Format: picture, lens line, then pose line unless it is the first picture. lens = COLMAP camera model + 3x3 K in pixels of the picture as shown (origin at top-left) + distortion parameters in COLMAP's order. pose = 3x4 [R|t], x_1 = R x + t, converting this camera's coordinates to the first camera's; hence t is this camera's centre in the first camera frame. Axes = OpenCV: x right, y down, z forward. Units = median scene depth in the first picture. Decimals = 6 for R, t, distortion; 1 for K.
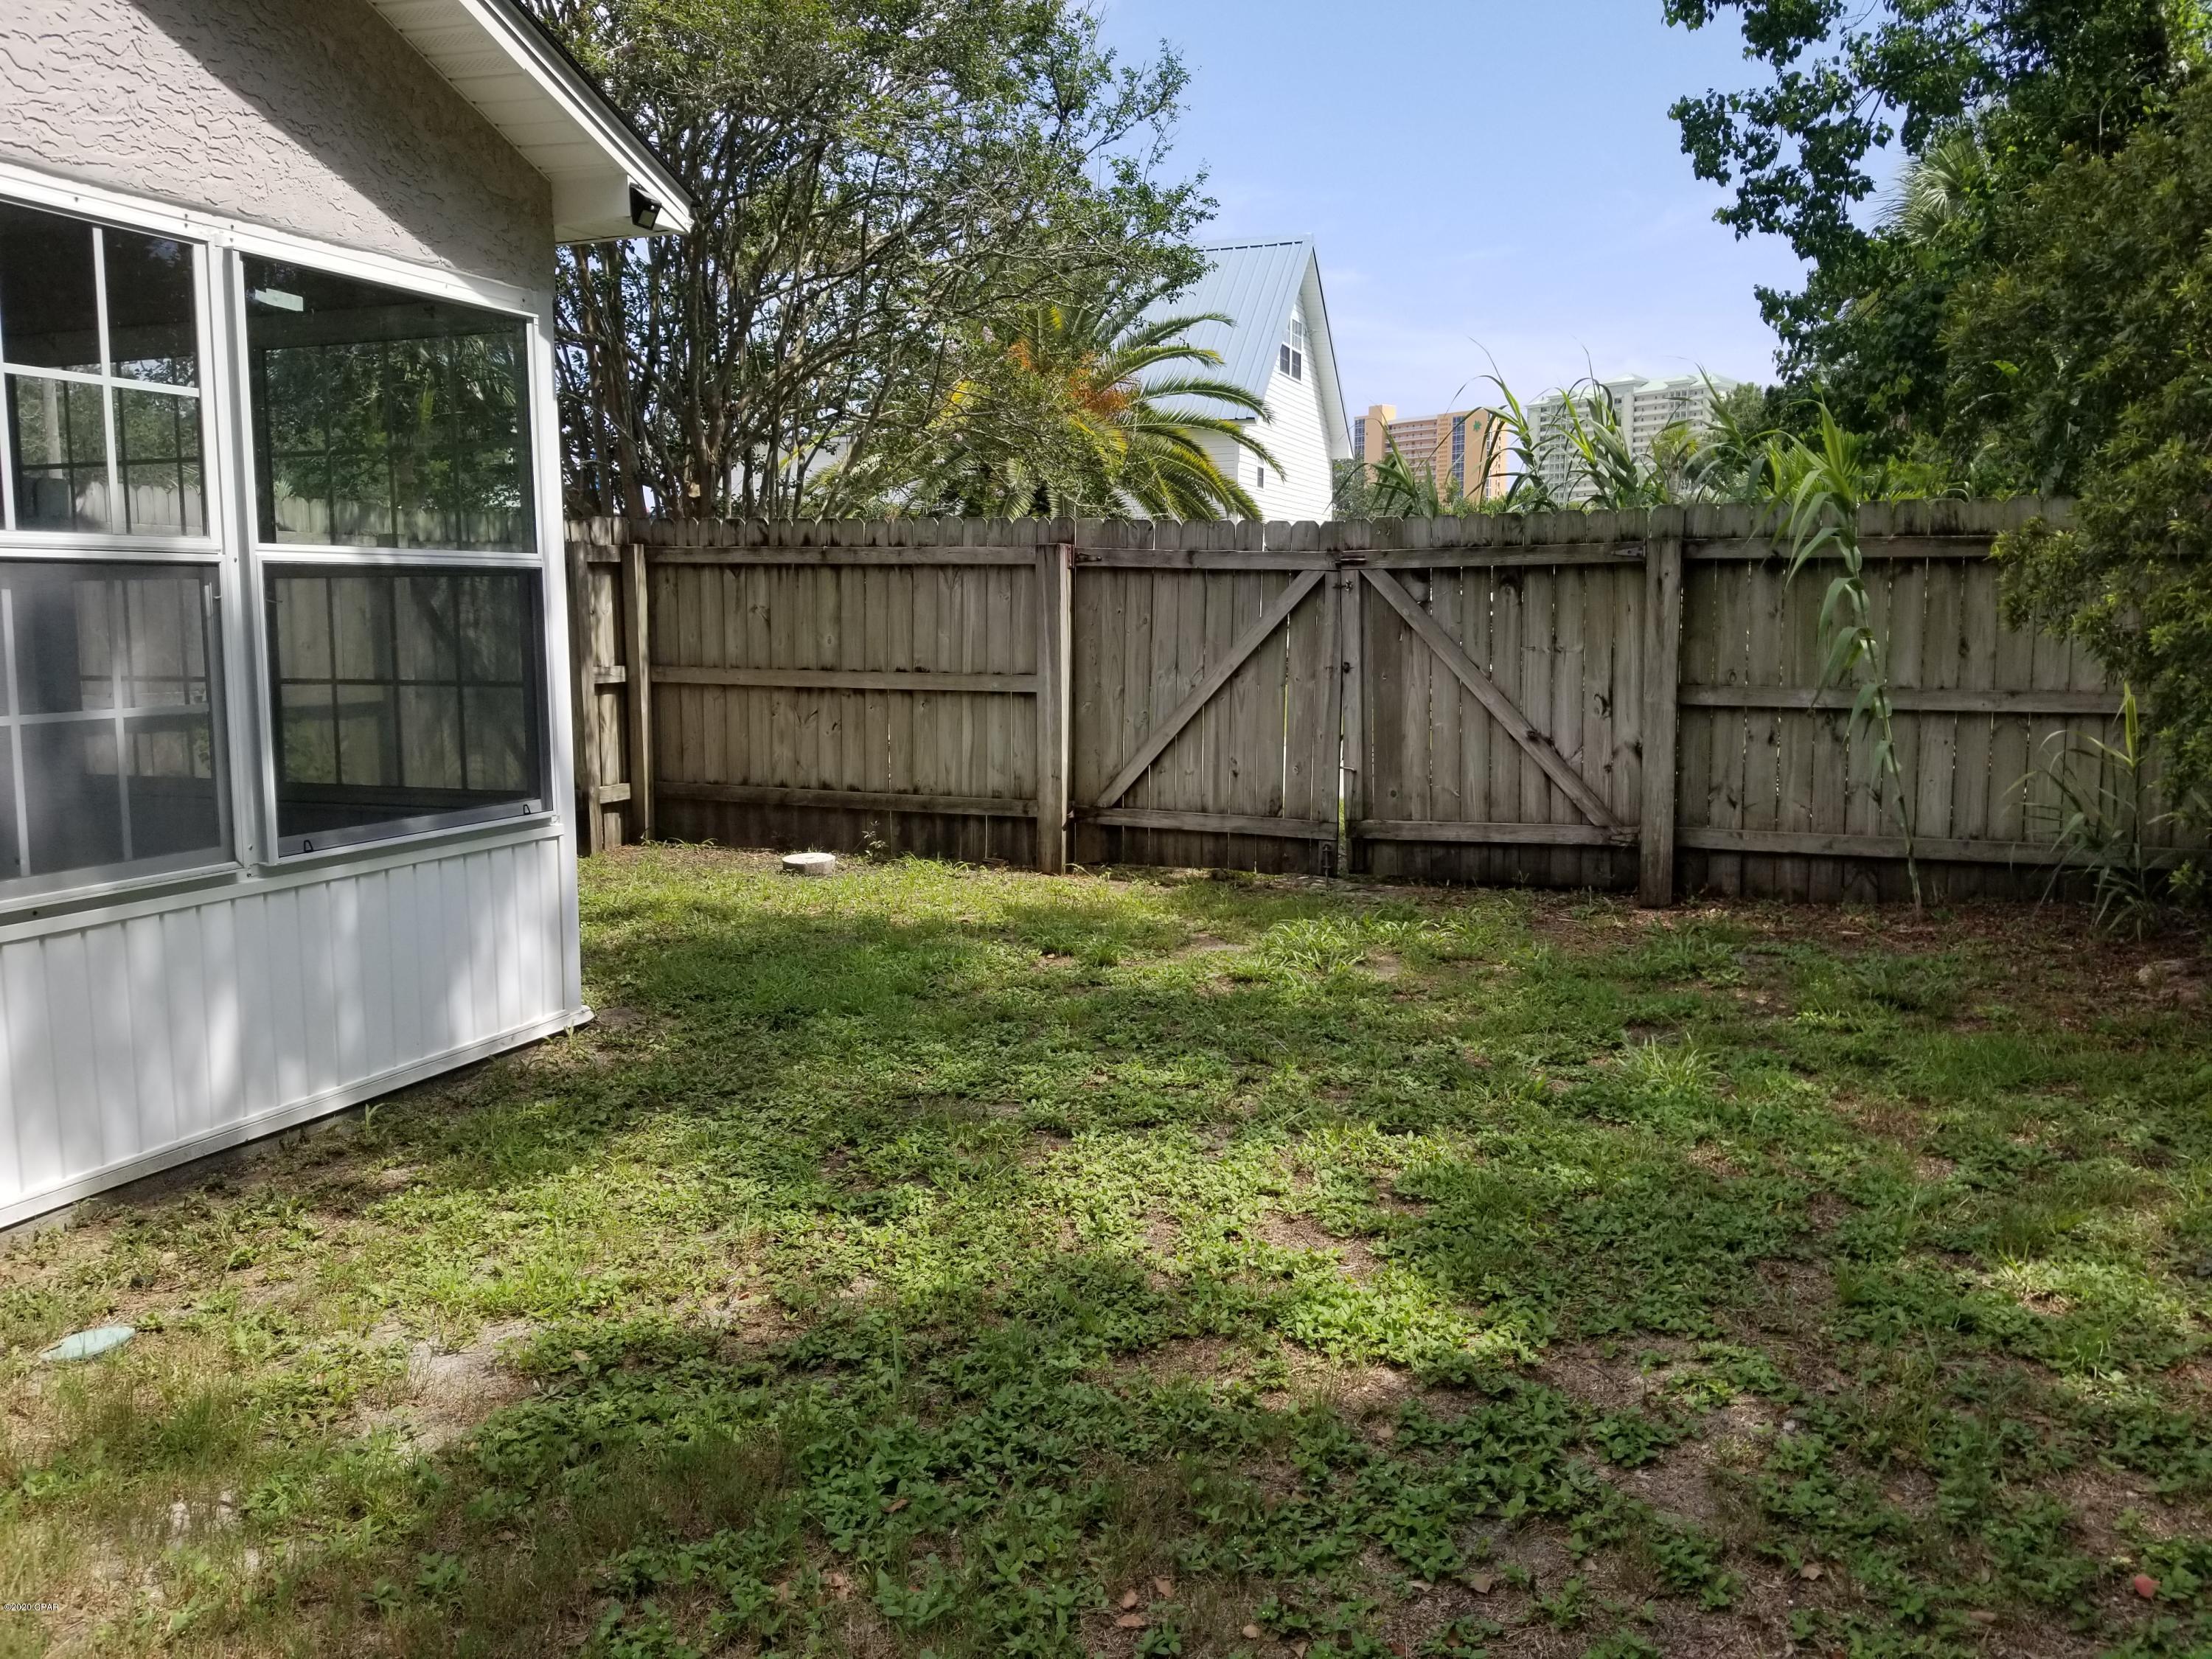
lens RADIAL K [[1733.2, 0, 1098.6], [0, 1733.2, 815.2], [0, 0, 1]] dist [0.054782, -0.097240]
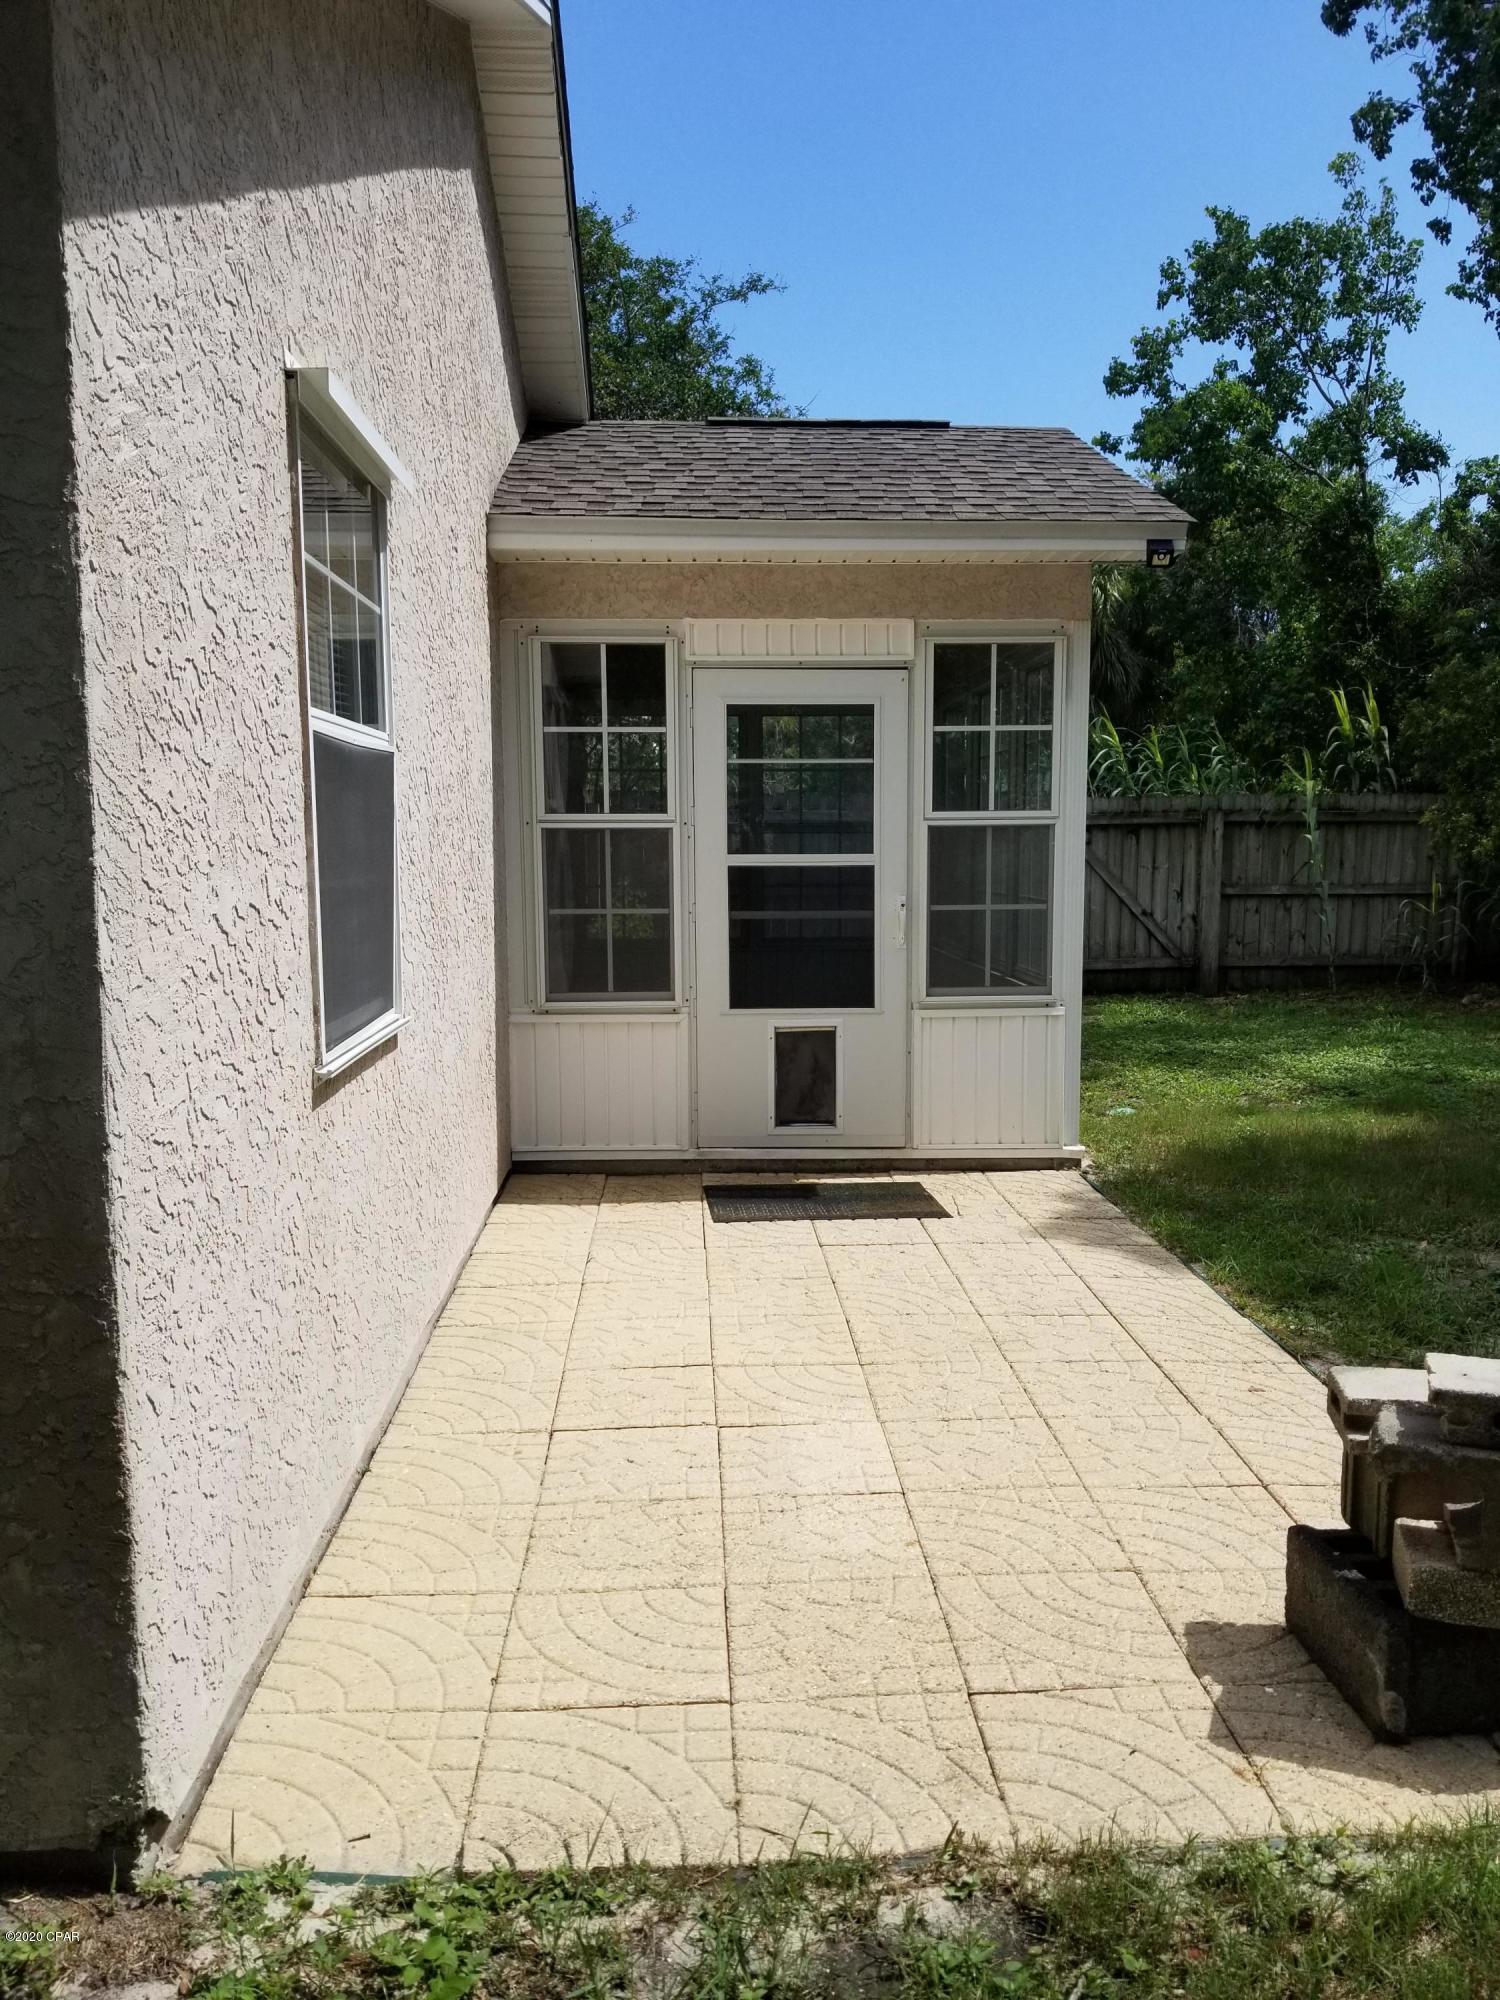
lens RADIAL K [[1567.1, 0, 773.9], [0, 1567.1, 1064.6], [0, 0, 1]] dist [0.054782, -0.097240]
pose [[0.914359, -0.056303, 0.400970, -0.847908], [0.049745, 0.998403, 0.026757, 0.056853], [-0.401837, -0.004520, 0.915700, -0.440921]]
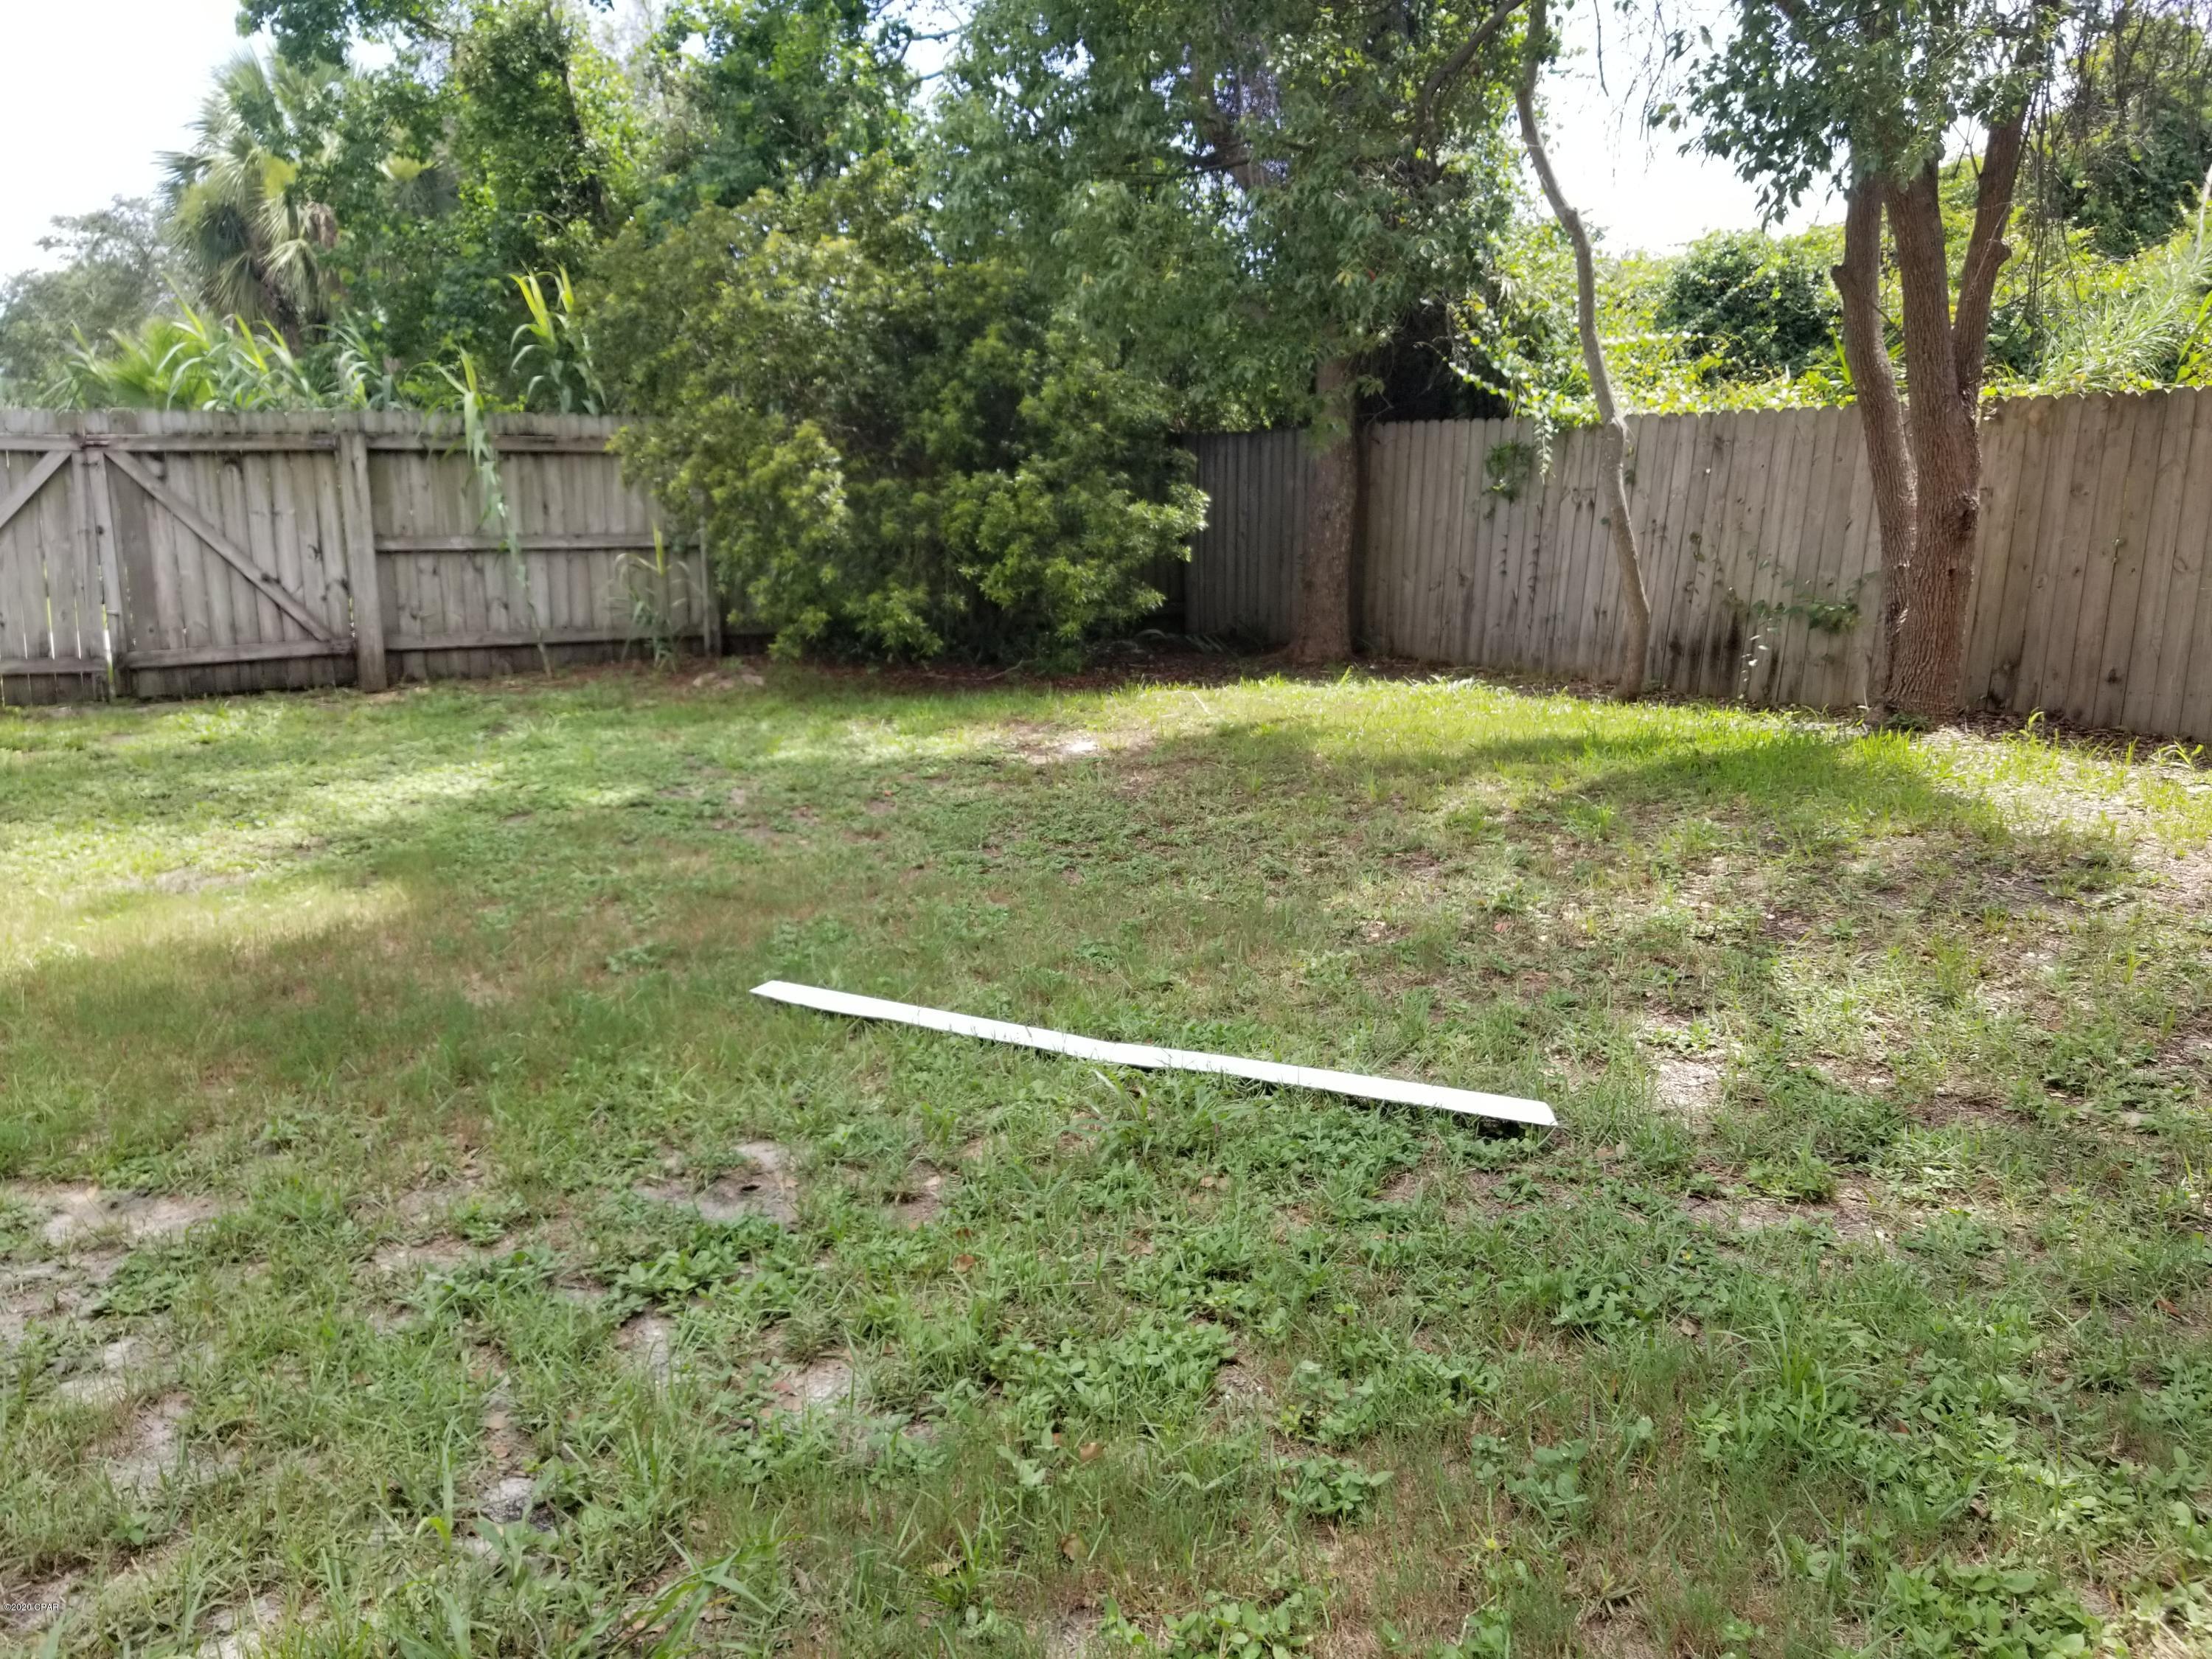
lens RADIAL K [[1733.2, 0, 1083.7], [0, 1733.2, 830.1], [0, 0, 1]] dist [0.054782, -0.097240]
pose [[0.599000, -0.152915, 0.786013, -0.474030], [0.102961, 0.988157, 0.113777, 0.060371], [-0.794102, 0.012777, 0.607650, -0.334580]]
